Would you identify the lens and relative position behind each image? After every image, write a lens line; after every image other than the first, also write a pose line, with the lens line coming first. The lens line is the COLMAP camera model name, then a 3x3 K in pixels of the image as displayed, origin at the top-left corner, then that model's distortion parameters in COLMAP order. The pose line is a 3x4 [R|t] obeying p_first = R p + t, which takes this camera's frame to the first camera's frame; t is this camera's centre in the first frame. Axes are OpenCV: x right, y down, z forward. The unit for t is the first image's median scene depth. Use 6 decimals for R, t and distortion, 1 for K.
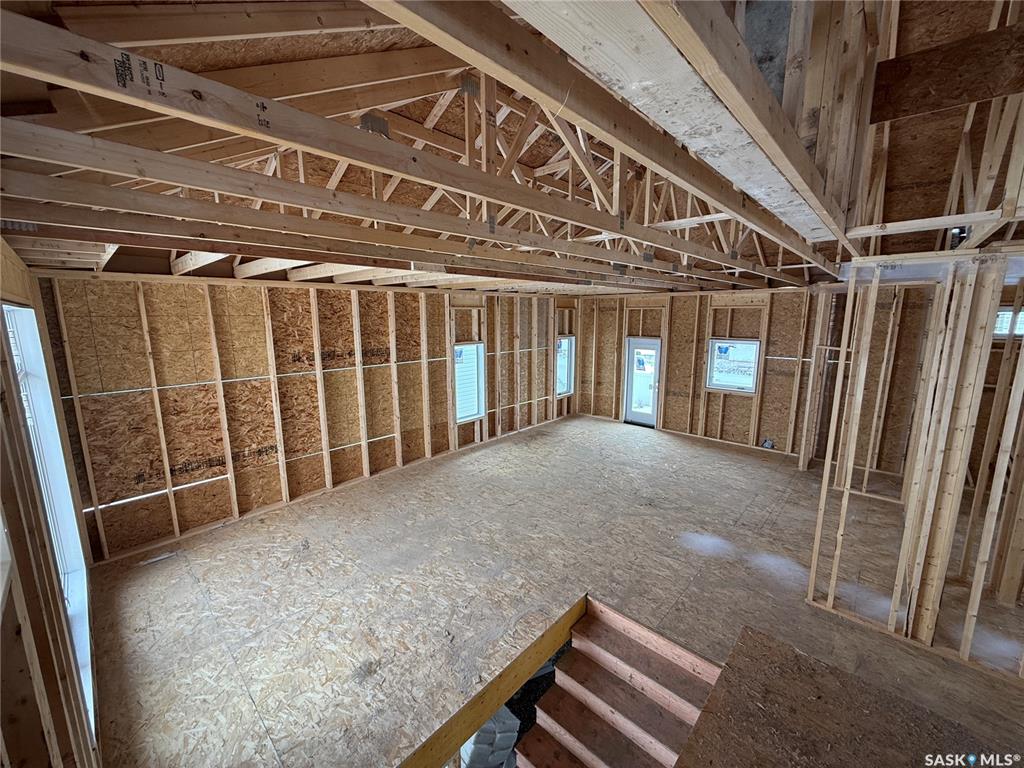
lens RADIAL K [[401.9, 0, 515.5], [0, 401.9, 383.5], [0, 0, 1]] dist [-0.000830, -0.000056]
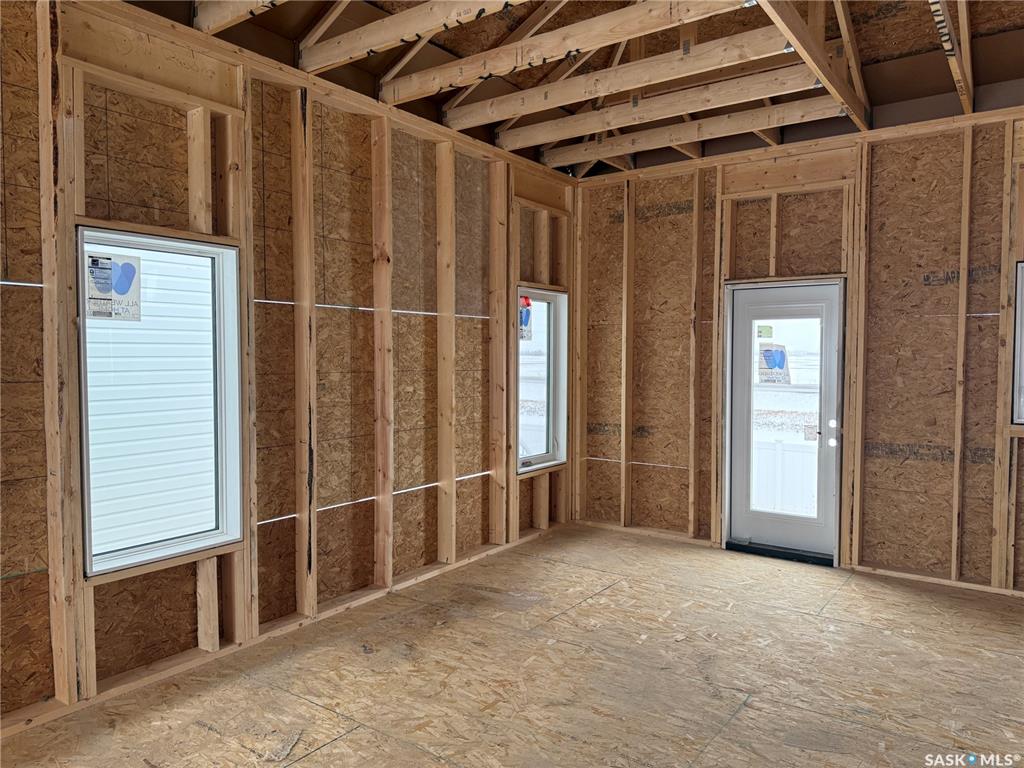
lens RADIAL K [[715.6, 0, 514.5], [0, 715.6, 384.8], [0, 0, 1]] dist [0.029898, -0.041119]
pose [[0.993389, -0.001909, 0.114780, 0.038034], [0.016054, 0.992347, -0.122434, 0.039196], [-0.113668, 0.123467, 0.985817, 0.481146]]
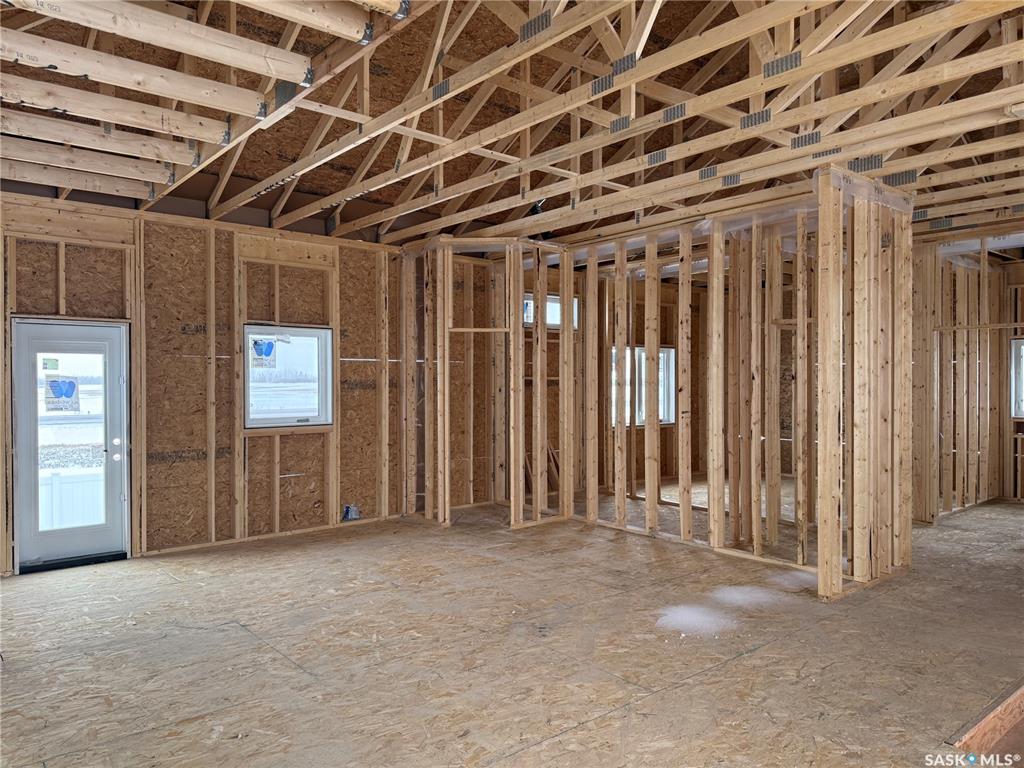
lens RADIAL K [[715.6, 0, 509.7], [0, 715.6, 383.8], [0, 0, 1]] dist [0.029898, -0.041119]
pose [[0.130538, -0.003478, 0.991437, -0.293595], [0.167185, 0.985751, -0.018554, 0.024519], [-0.977246, 0.168176, 0.129260, 0.555528]]
